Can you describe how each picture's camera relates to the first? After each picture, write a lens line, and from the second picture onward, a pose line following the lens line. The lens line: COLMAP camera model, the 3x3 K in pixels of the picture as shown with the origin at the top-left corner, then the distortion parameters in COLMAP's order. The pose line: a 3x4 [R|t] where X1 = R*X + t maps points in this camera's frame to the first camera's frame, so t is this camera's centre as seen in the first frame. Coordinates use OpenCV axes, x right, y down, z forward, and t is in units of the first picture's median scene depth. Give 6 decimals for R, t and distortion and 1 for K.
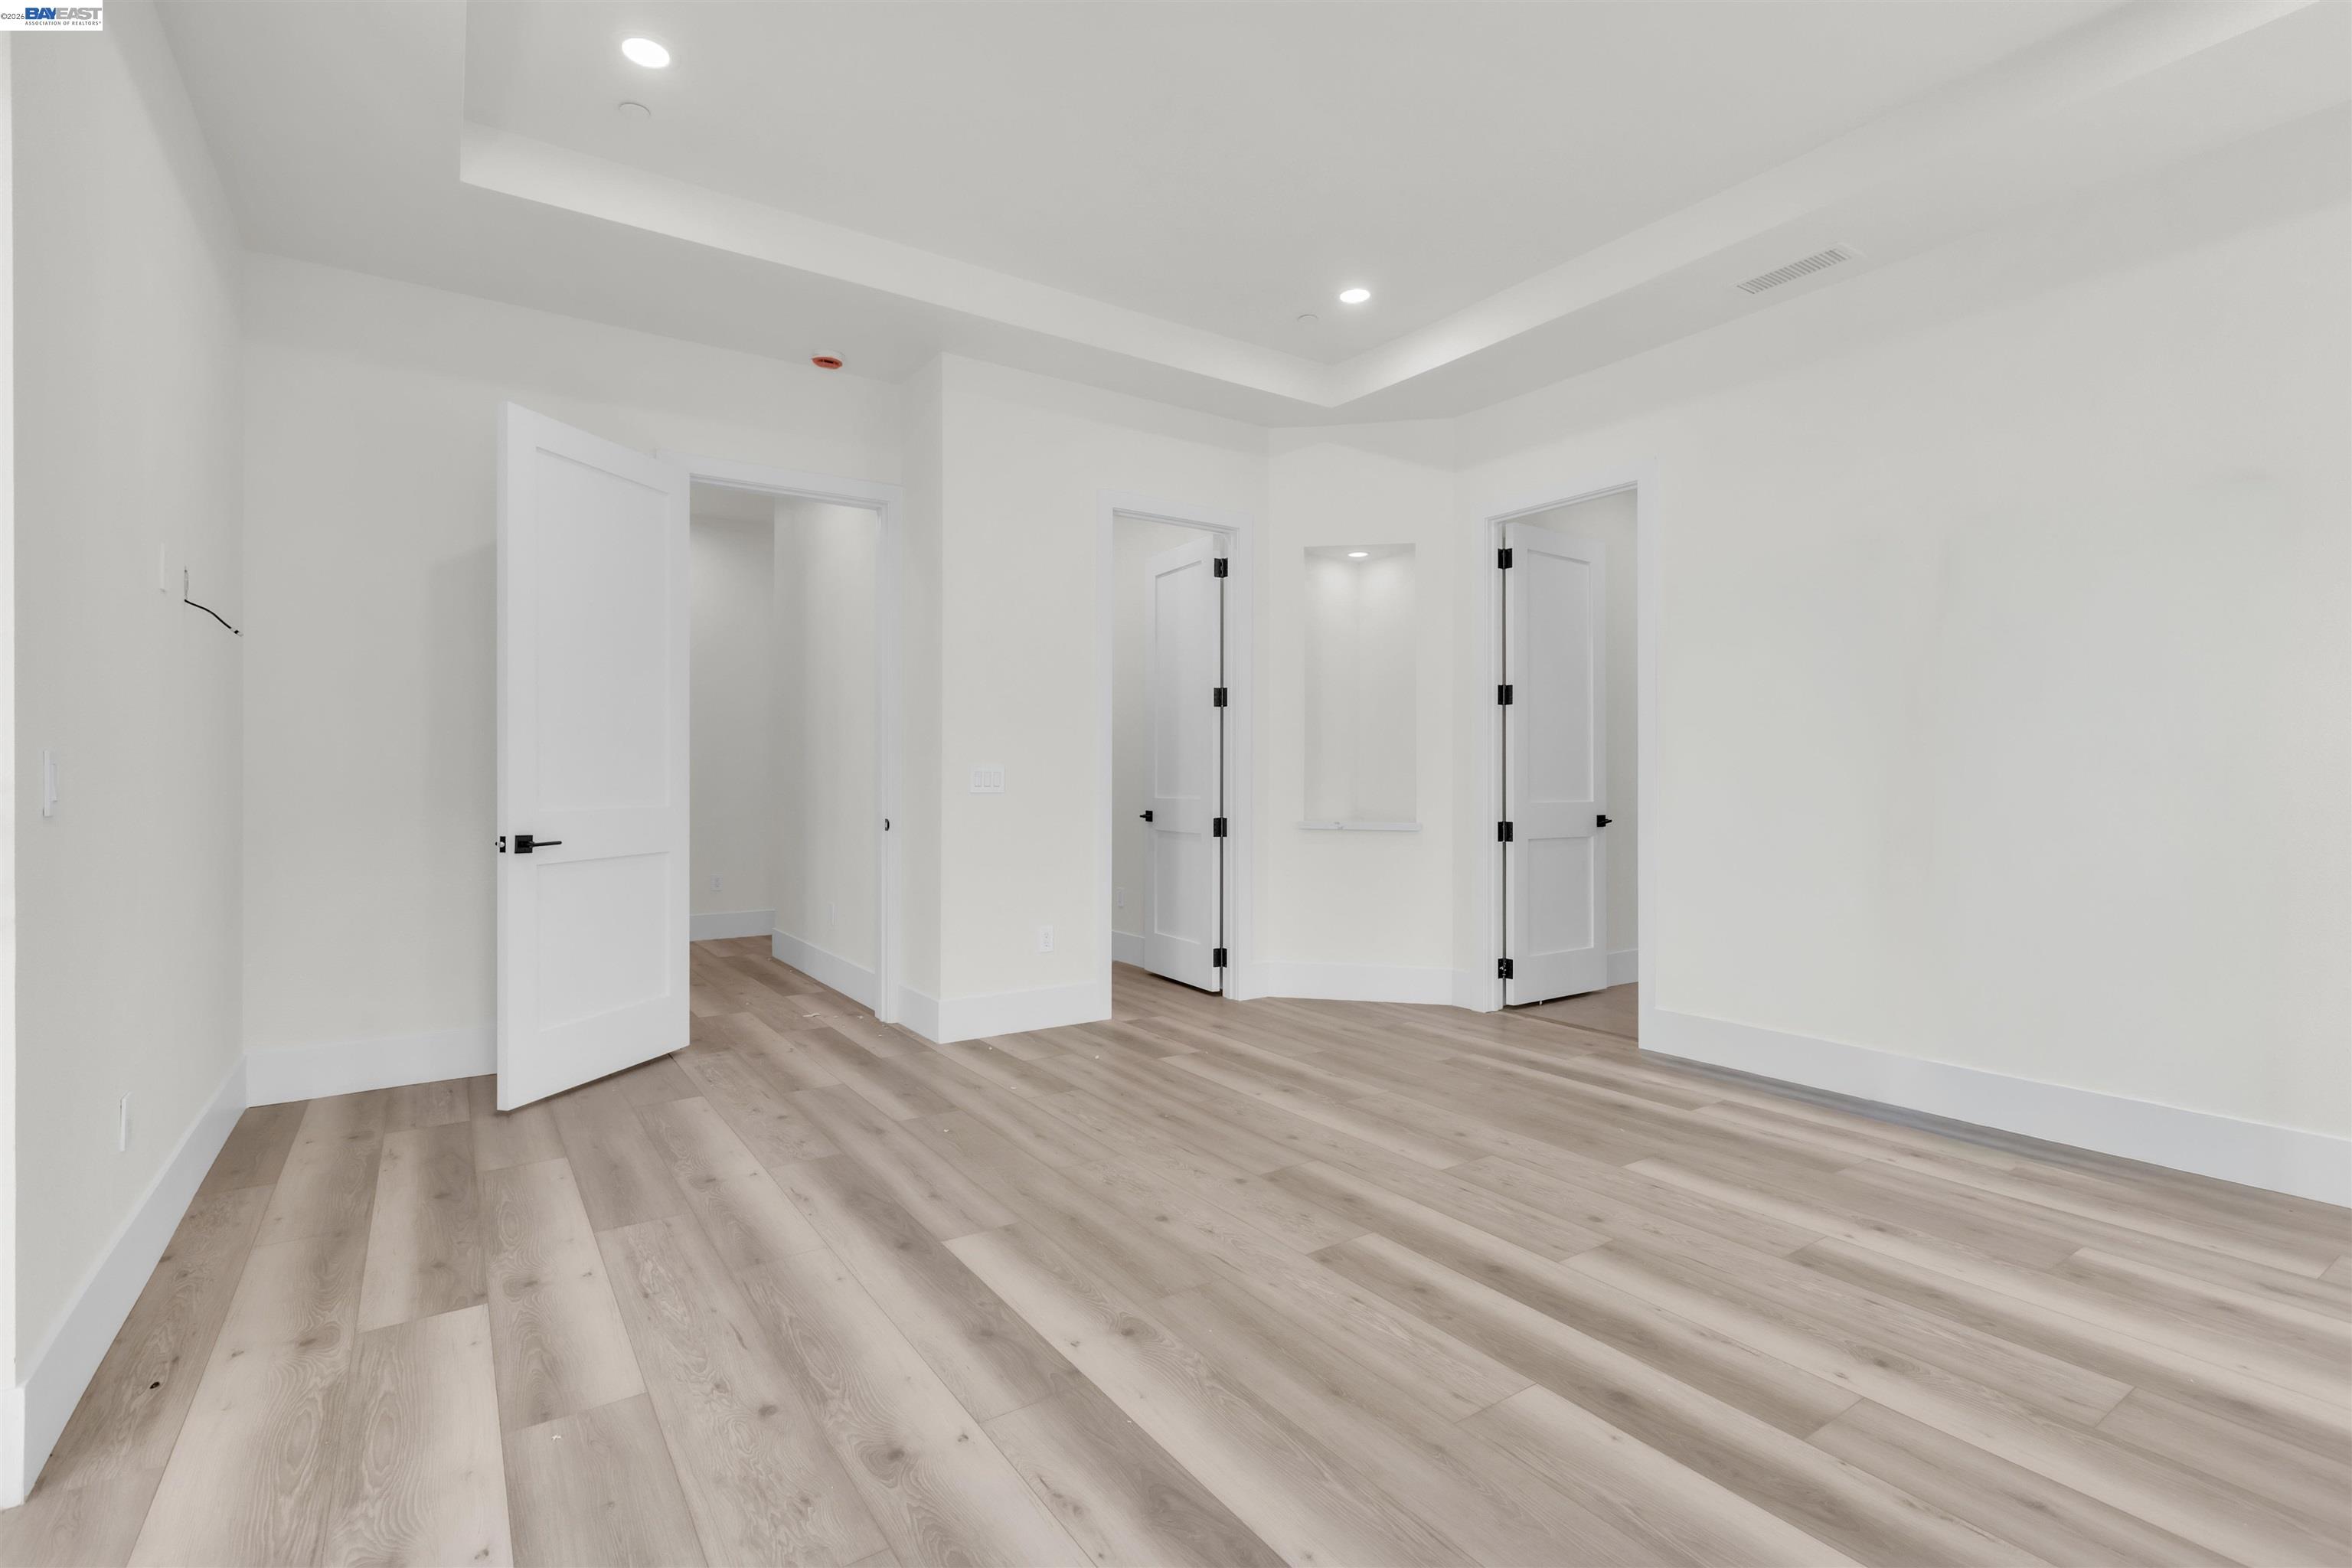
lens RADIAL K [[1077.6, 0, 1135.3], [0, 1077.6, 776.7], [0, 0, 1]] dist [0.002472, -0.000207]
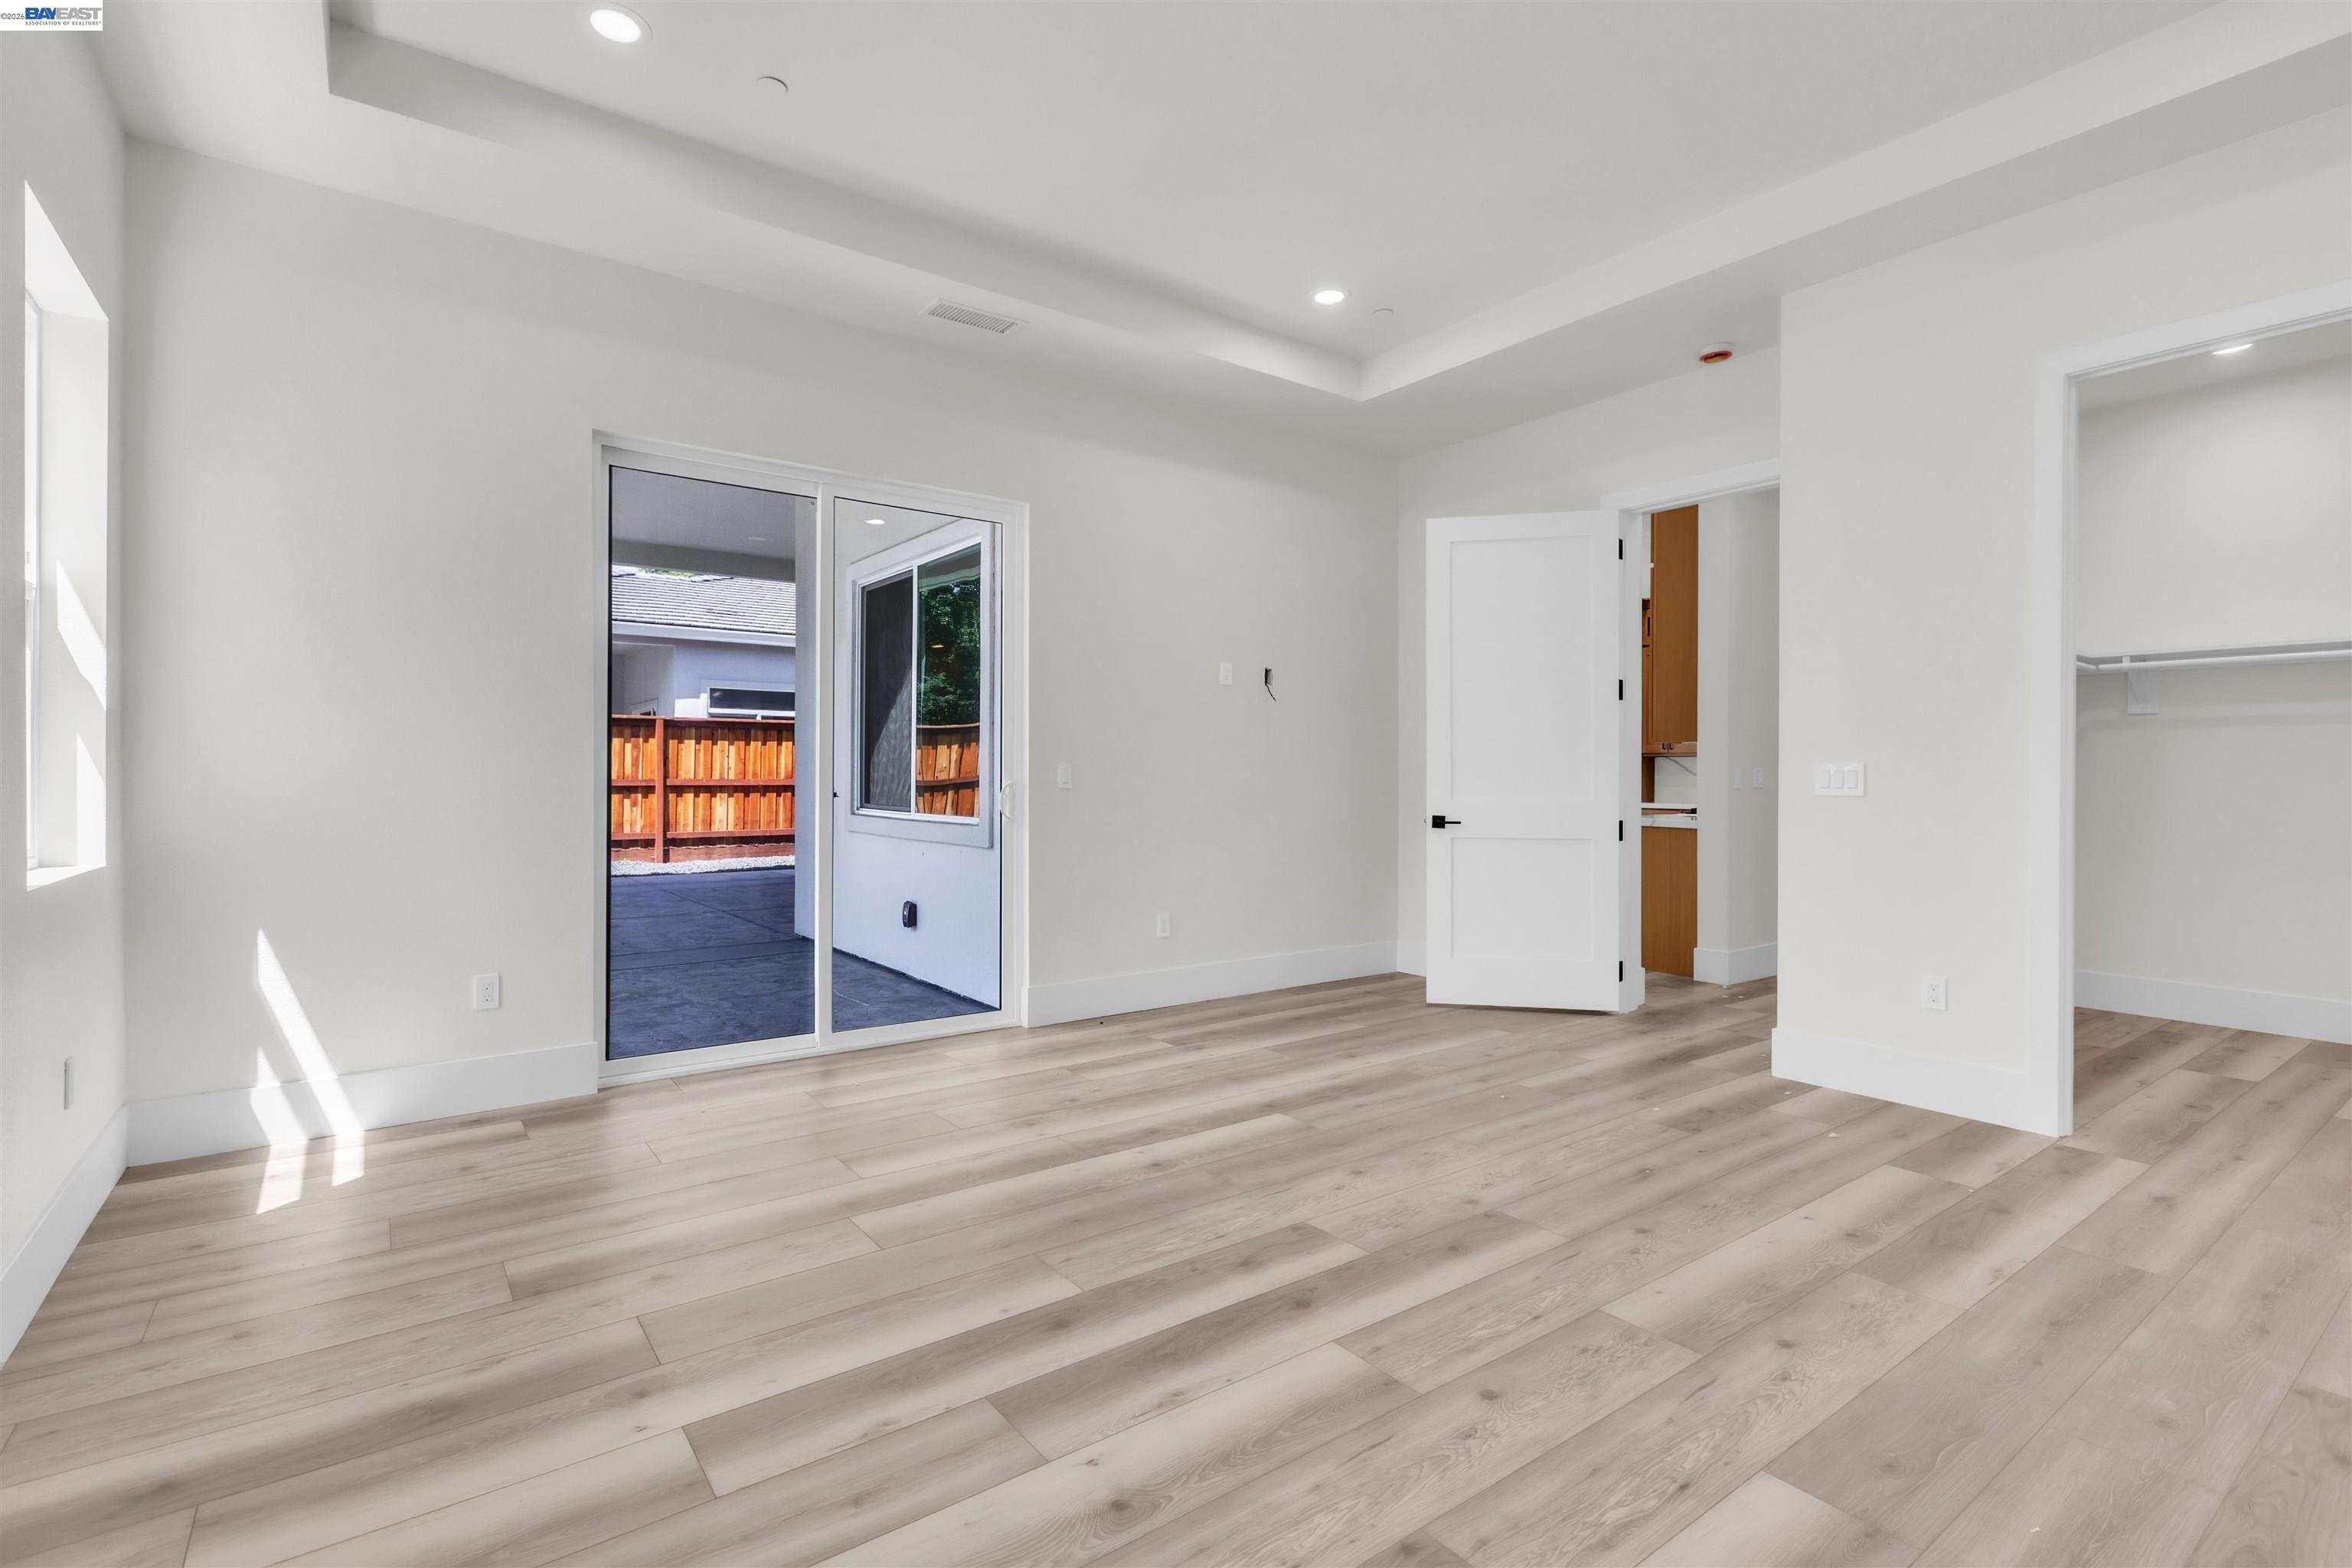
lens RADIAL K [[1077.6, 0, 1172.5], [0, 1077.6, 777.1], [0, 0, 1]] dist [0.002472, -0.000207]
pose [[0.052779, -0.001814, -0.998605, 1.076499], [-0.004625, 0.999987, -0.002061, 0.007753], [0.998595, 0.004727, 0.052770, 0.722234]]
